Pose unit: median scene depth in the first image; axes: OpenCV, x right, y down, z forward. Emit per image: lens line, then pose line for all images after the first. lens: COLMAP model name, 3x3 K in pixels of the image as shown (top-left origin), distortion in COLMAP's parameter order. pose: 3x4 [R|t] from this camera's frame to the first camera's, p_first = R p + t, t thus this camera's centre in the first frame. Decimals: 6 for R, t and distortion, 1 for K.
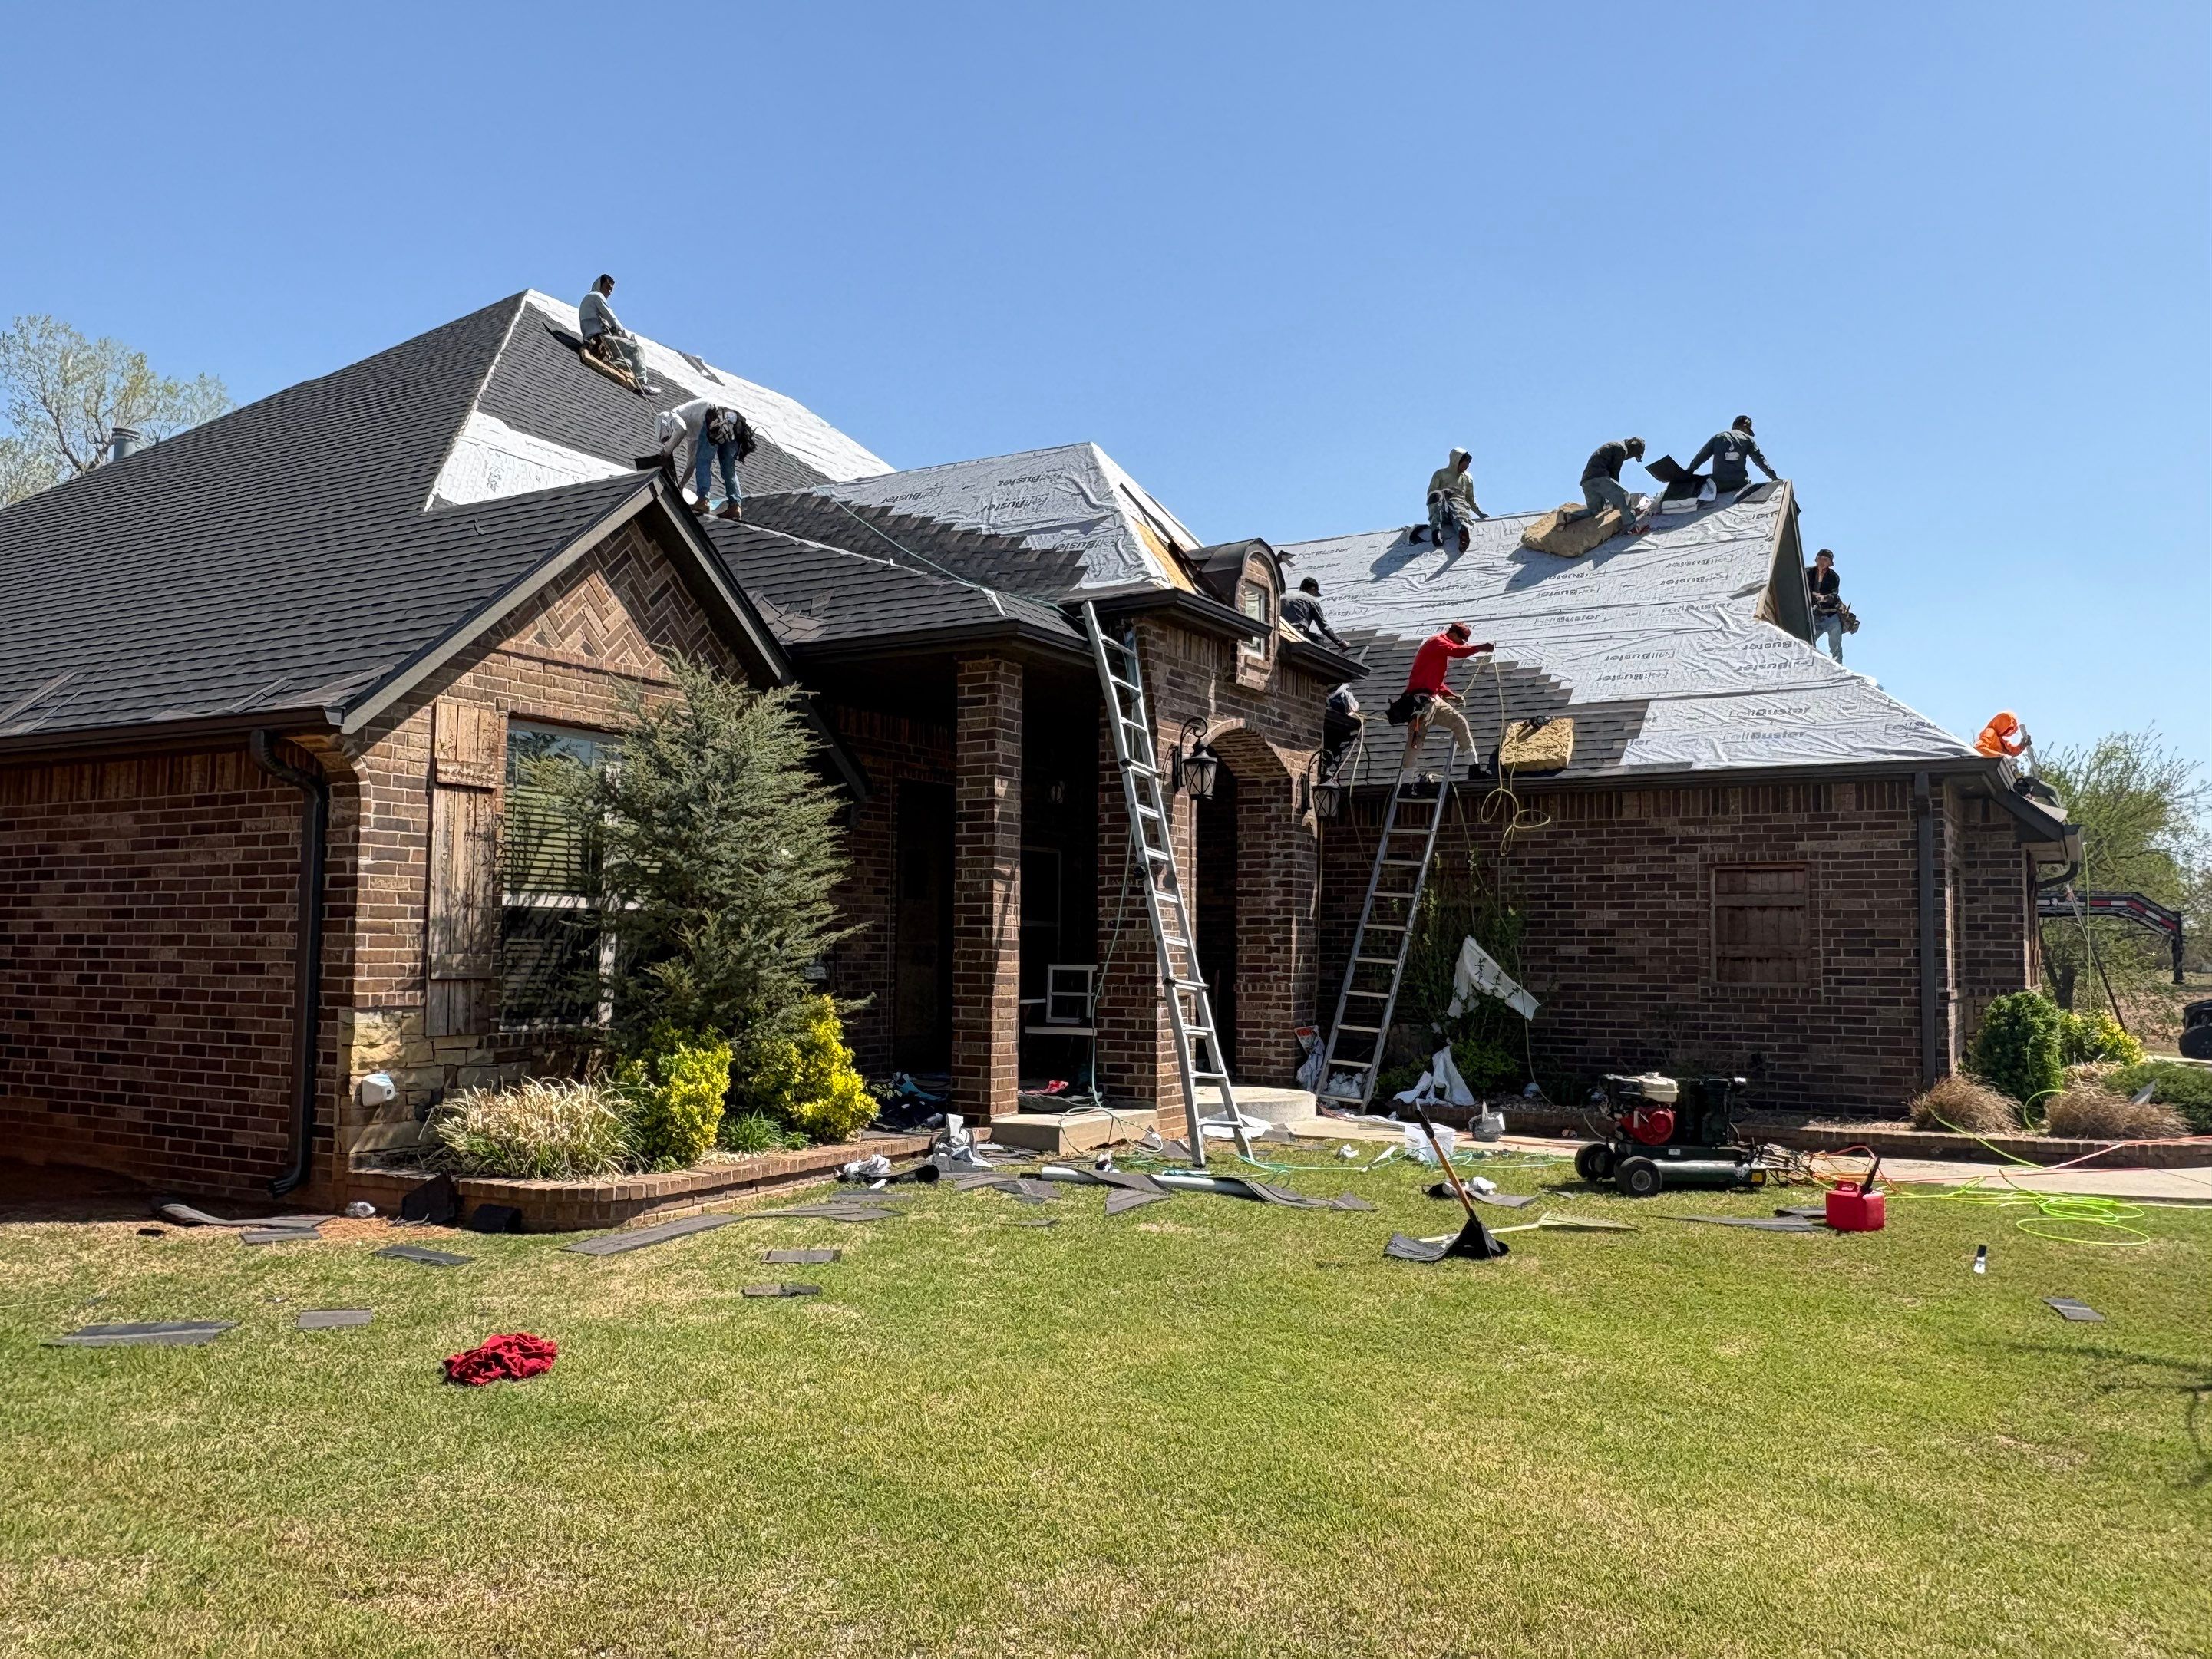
lens RADIAL K [[1694.2, 0, 1106.0], [0, 1694.2, 829.5], [0, 0, 1]] dist [-0.002594, 0.006046]
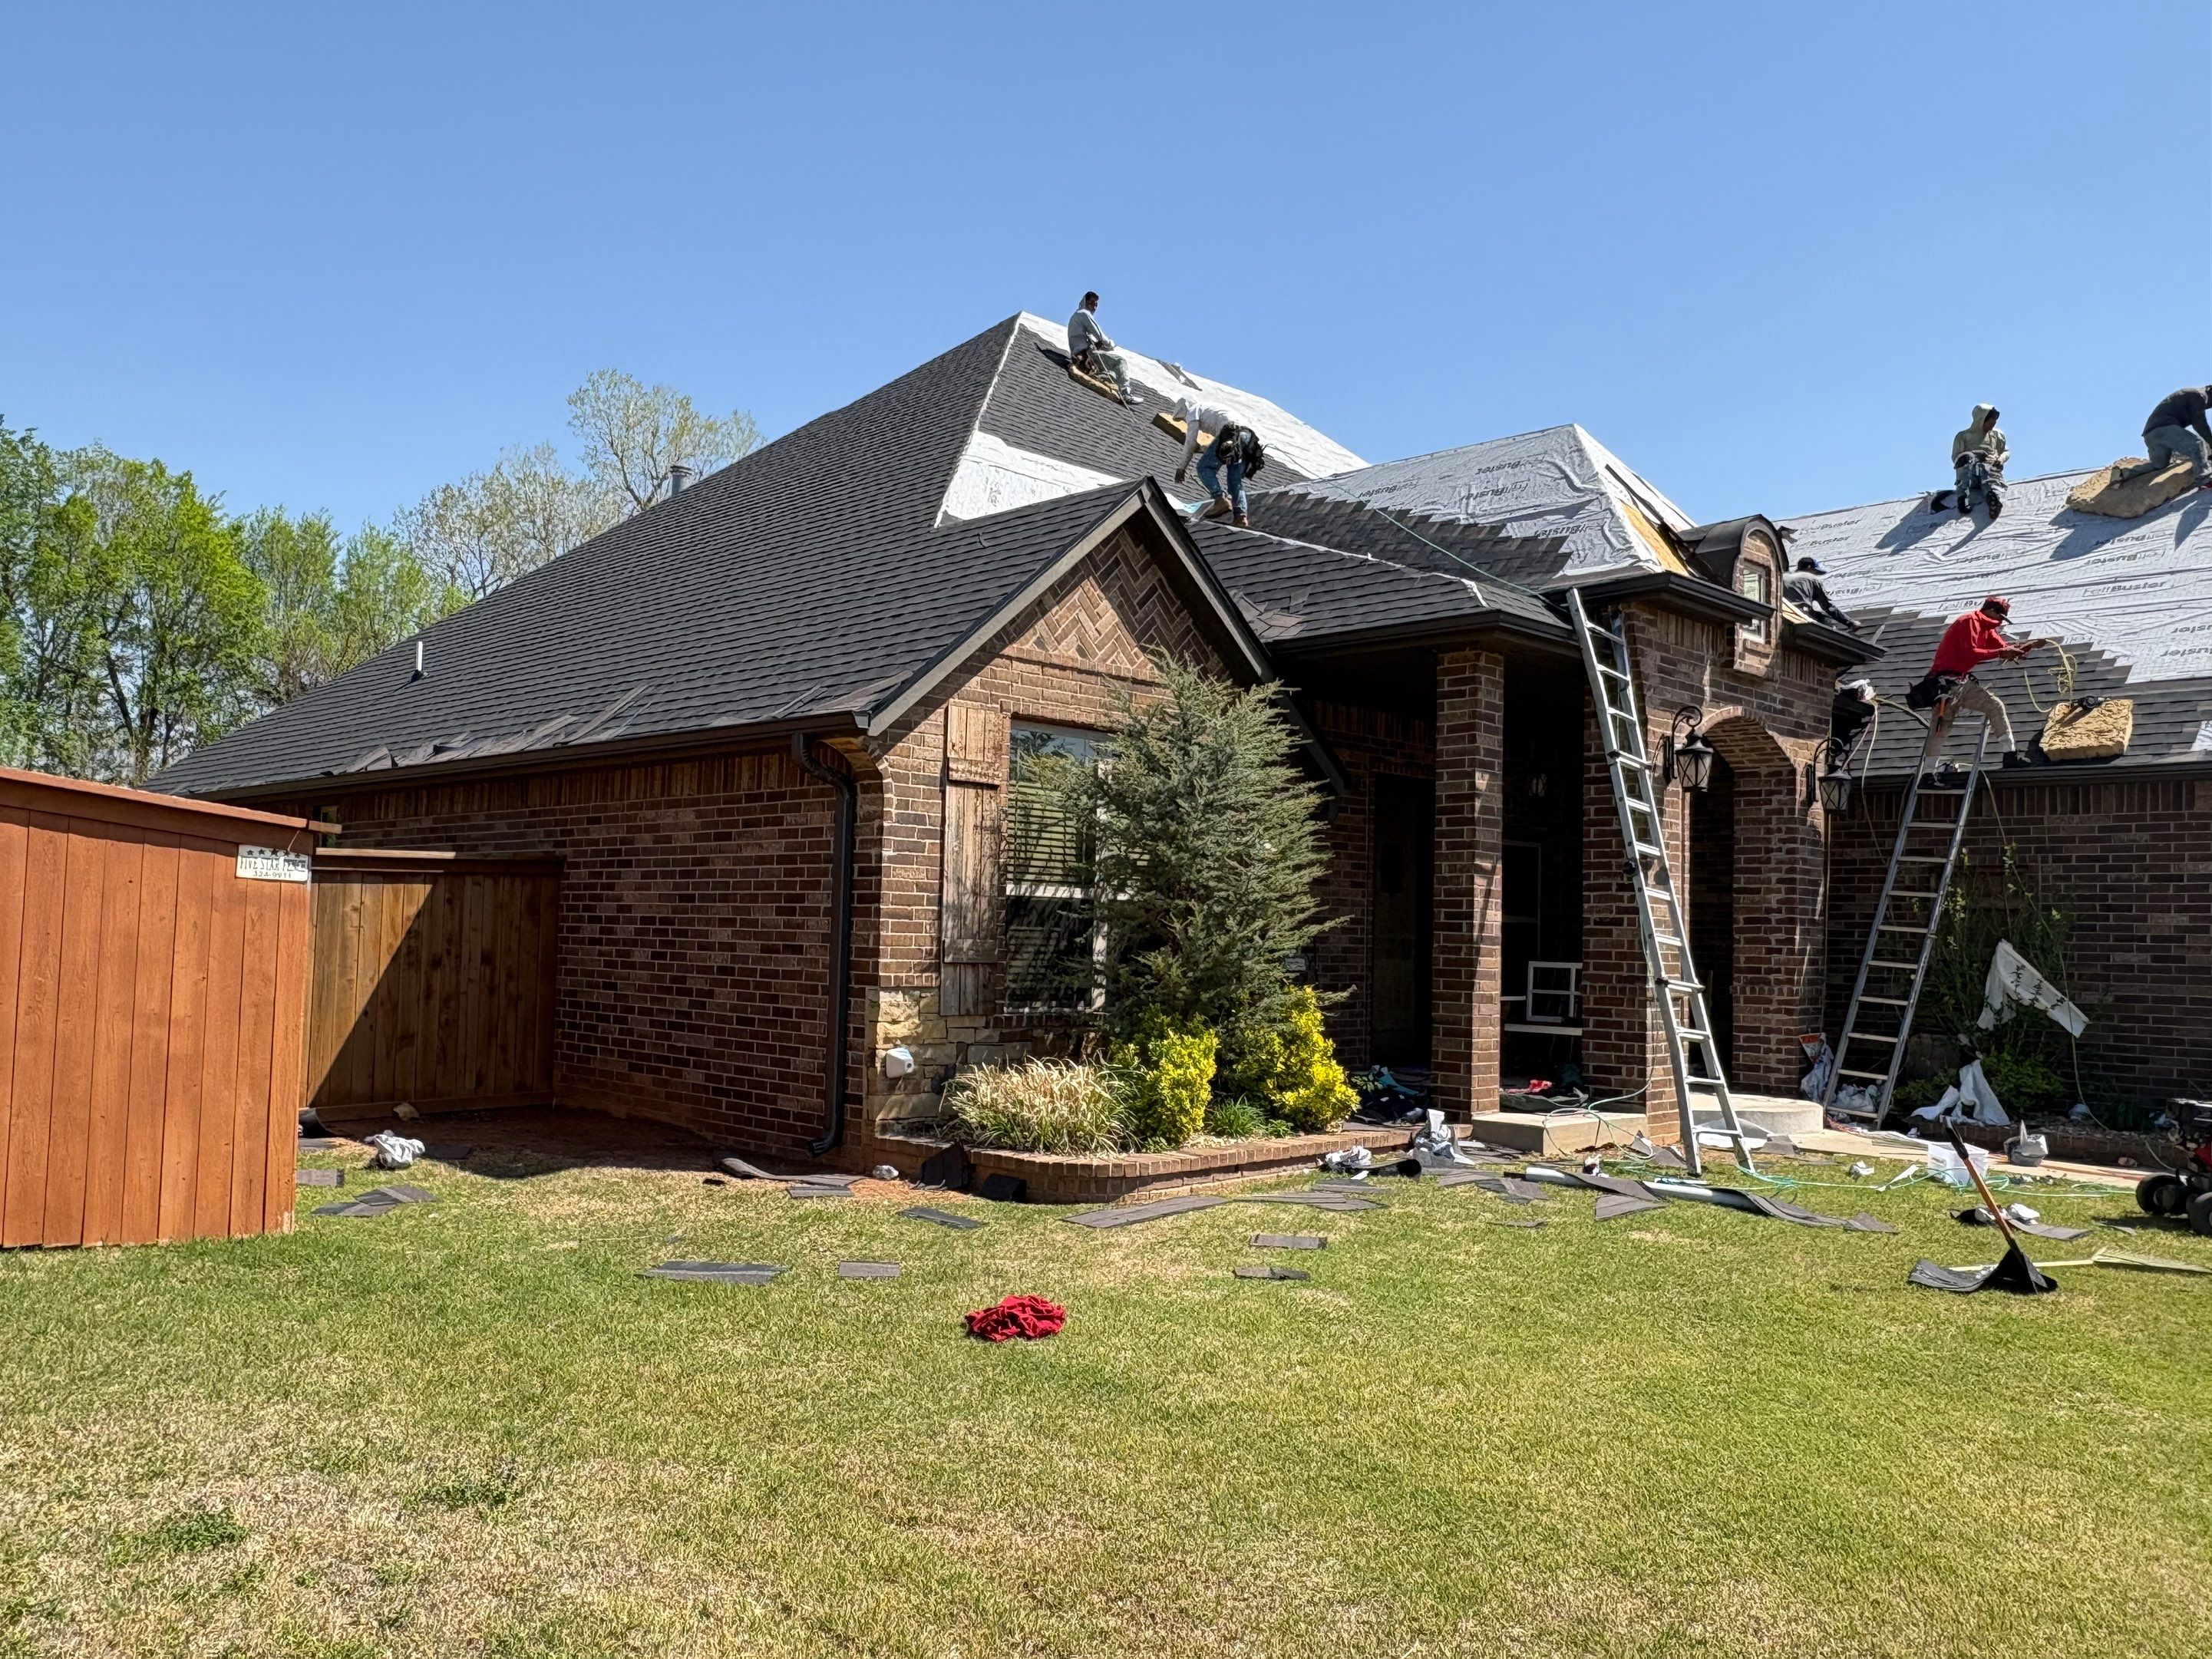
lens RADIAL K [[1690.0, 0, 1109.3], [0, 1690.0, 836.3], [0, 0, 1]] dist [0.002045, -0.000834]
pose [[0.963843, 0.002017, -0.266462, -0.009606], [0.000119, 0.999968, 0.008001, -0.000435], [0.266470, -0.007744, 0.963812, -0.007008]]
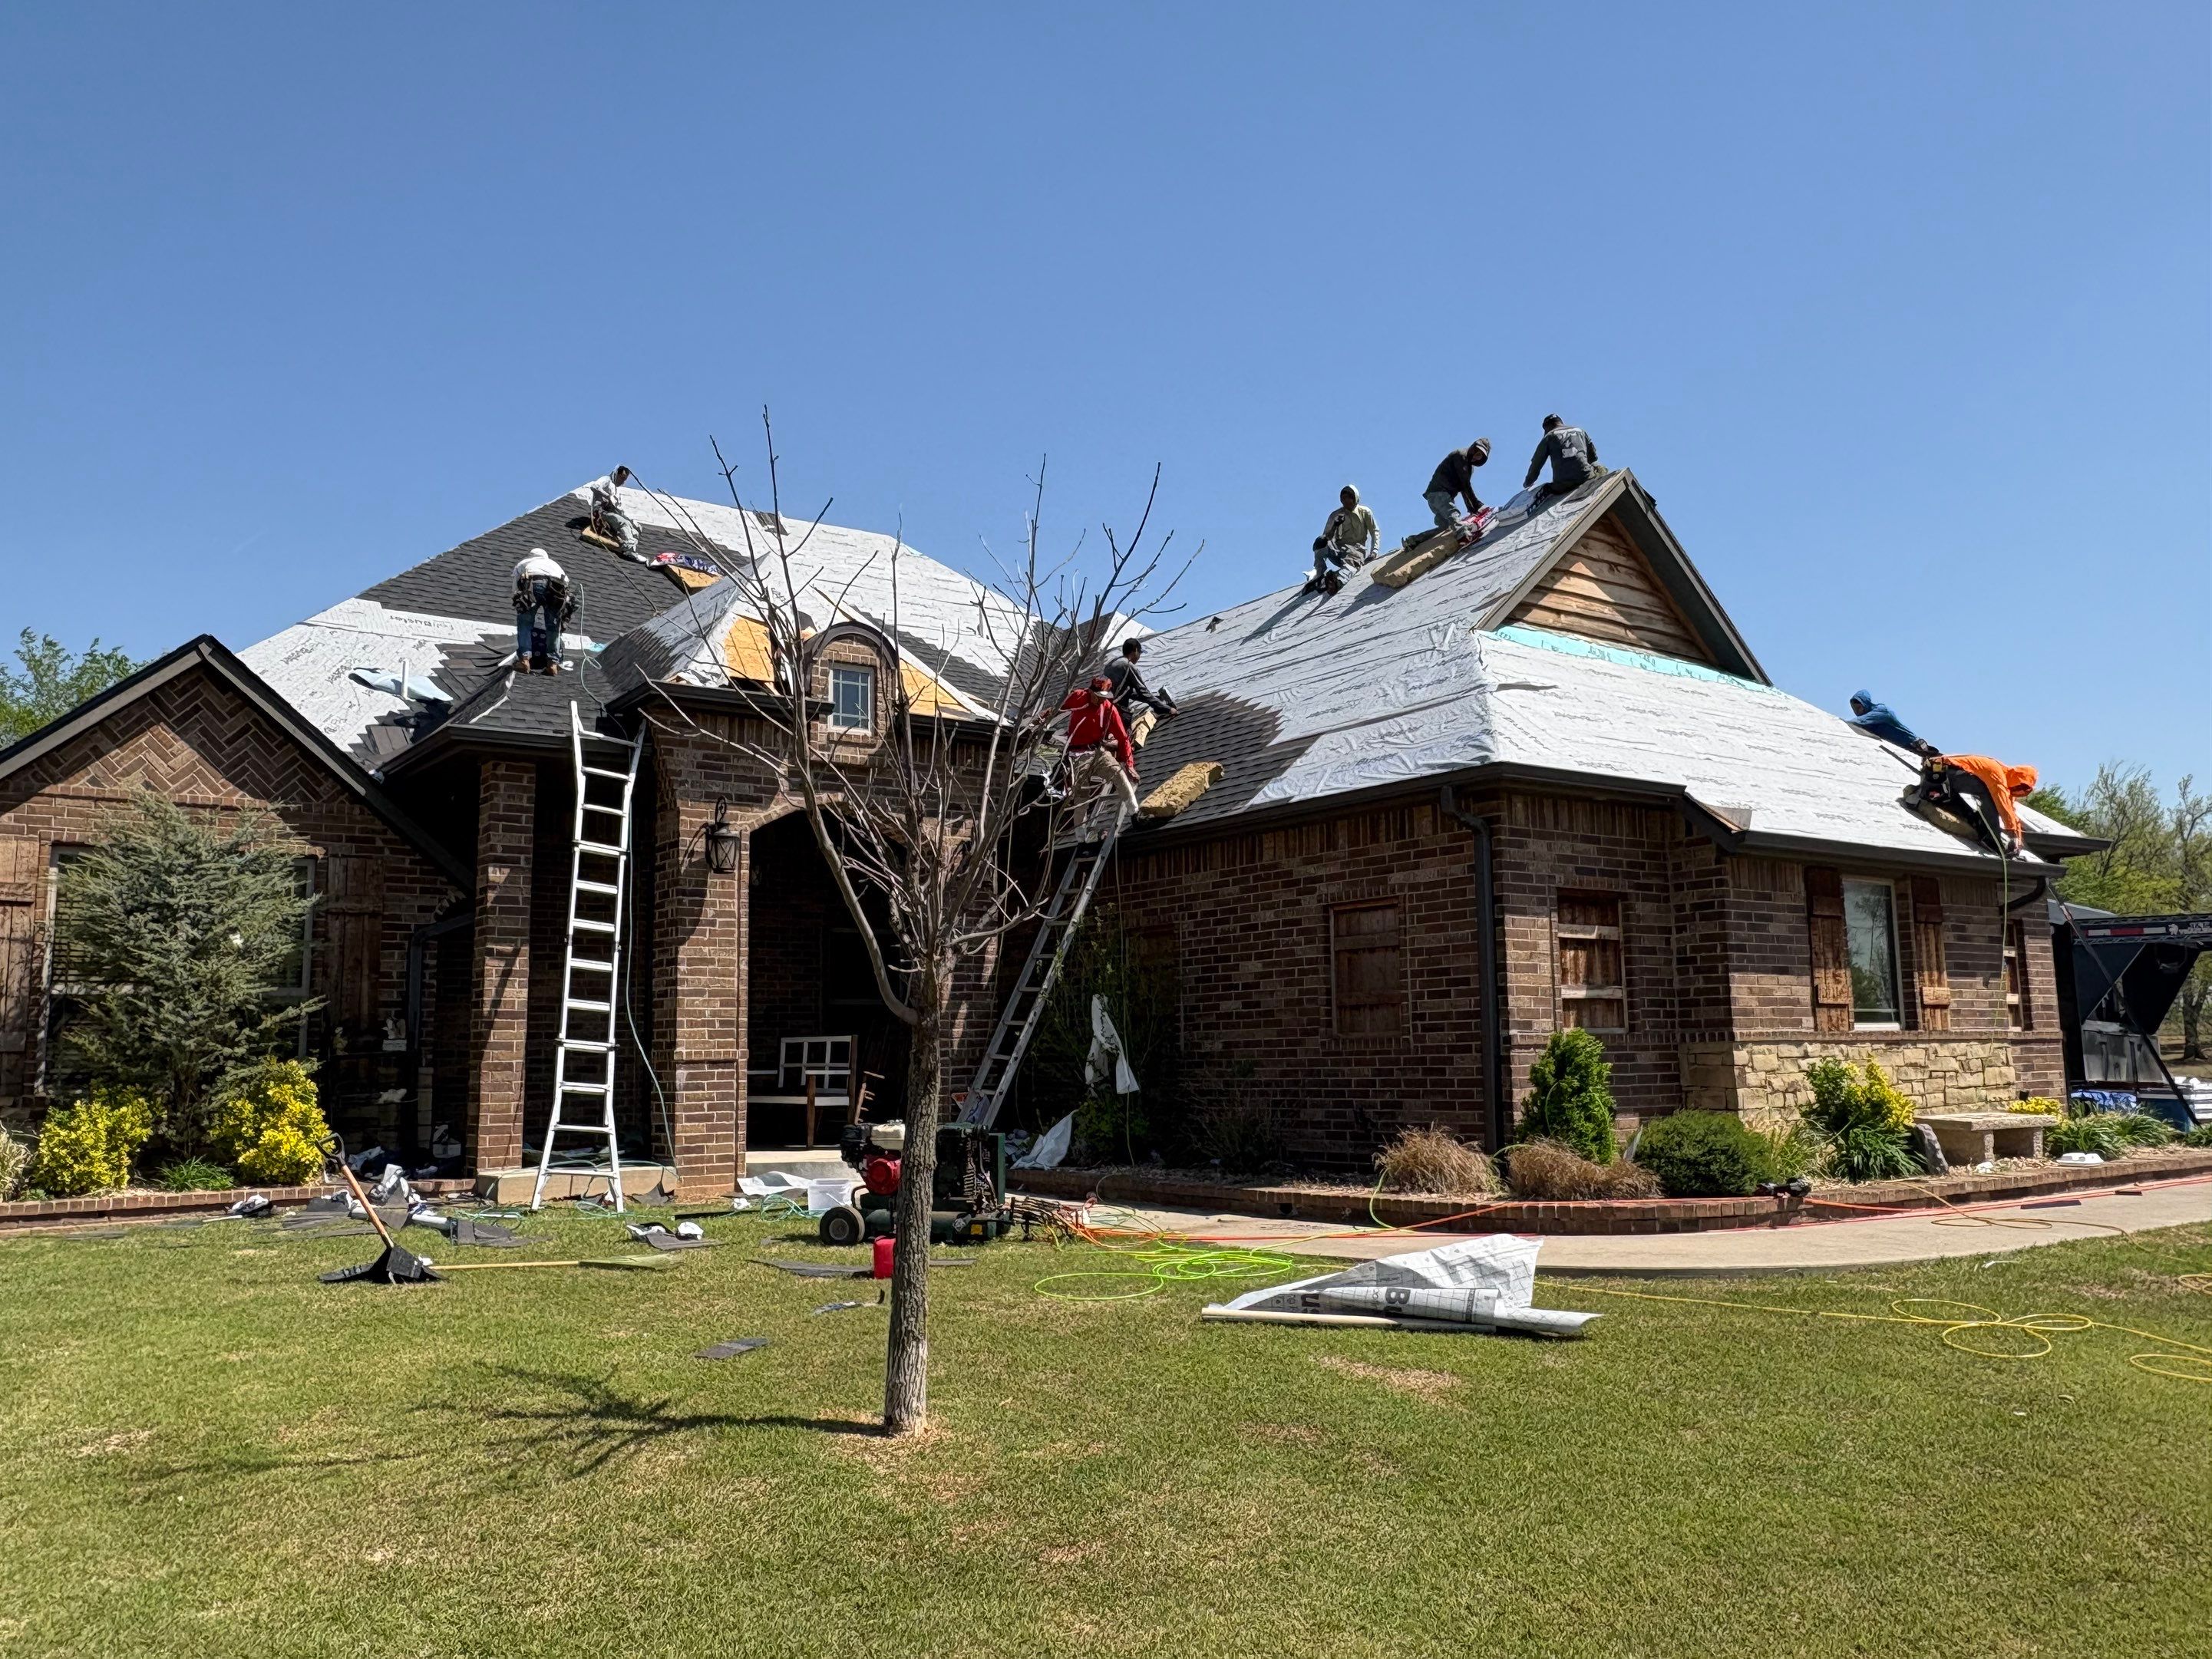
lens RADIAL K [[1690.0, 0, 1109.3], [0, 1690.0, 836.3], [0, 0, 1]] dist [0.002045, -0.000834]
pose [[0.912680, -0.077800, -0.401201, 0.817994], [0.053780, 0.996039, -0.070806, 0.055089], [0.405121, 0.043046, 0.913249, 0.150471]]
